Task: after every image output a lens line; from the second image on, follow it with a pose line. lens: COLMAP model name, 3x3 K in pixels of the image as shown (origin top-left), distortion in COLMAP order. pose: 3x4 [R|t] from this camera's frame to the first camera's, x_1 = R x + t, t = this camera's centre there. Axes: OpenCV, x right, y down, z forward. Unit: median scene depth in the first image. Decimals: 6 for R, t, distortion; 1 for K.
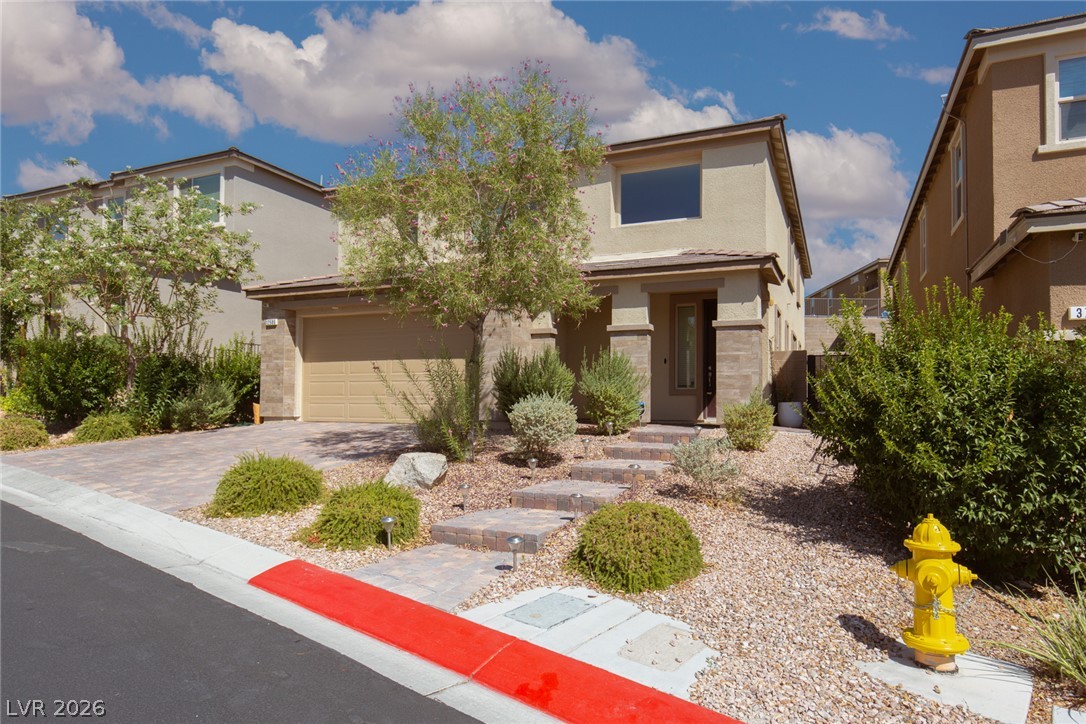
lens RADIAL K [[650.0, 0, 537.5], [0, 650.0, 384.5], [0, 0, 1]] dist [0.004112, -0.000176]
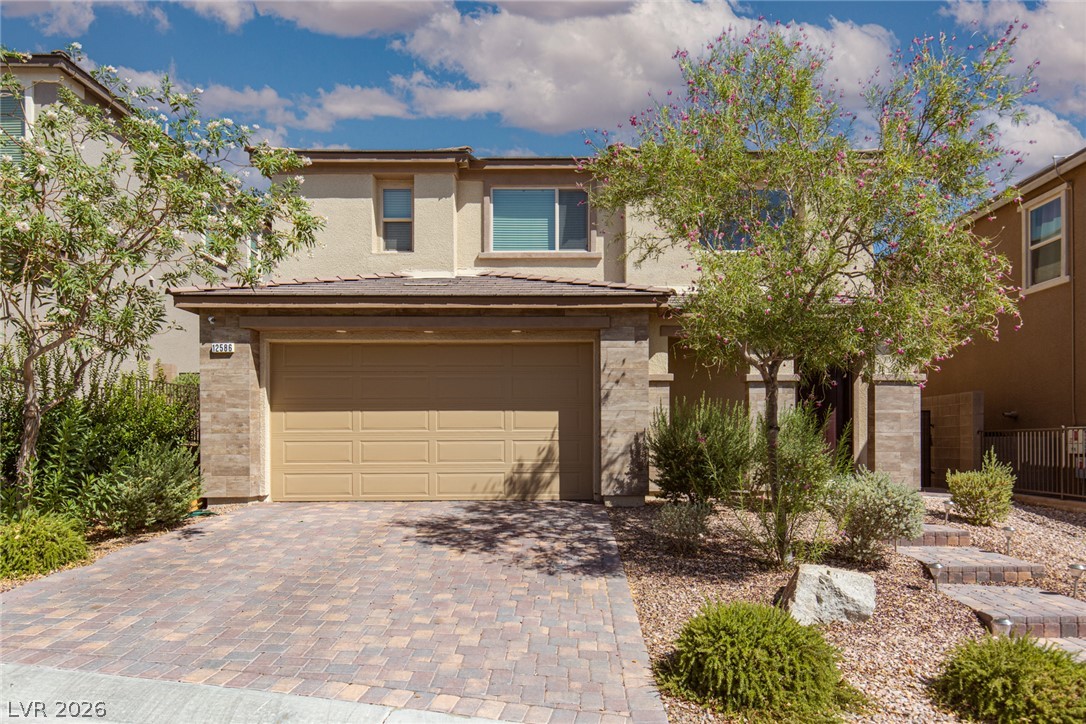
lens RADIAL K [[709.2, 0, 555.4], [0, 709.2, 433.9], [0, 0, 1]] dist [0.004698, 0.001547]
pose [[0.908142, -0.005843, 0.418621, -0.494169], [-0.003182, 0.999777, 0.020858, -0.033683], [-0.418649, -0.020274, 0.907922, 0.291136]]
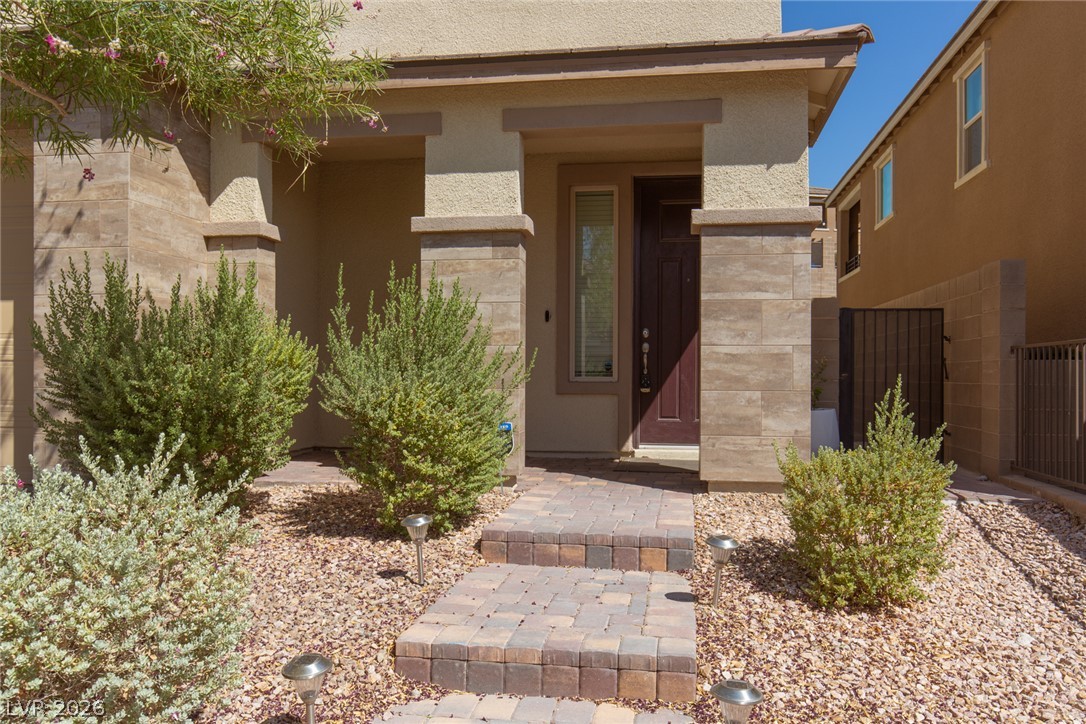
lens RADIAL K [[800.1, 0, 546.5], [0, 800.1, 367.7], [0, 0, 1]] dist [-0.004041, -0.000362]
pose [[0.964811, -0.002322, 0.262933, 0.061414], [-0.003863, 0.999728, 0.023004, -0.015381], [-0.262915, -0.023210, 0.964540, 0.541856]]
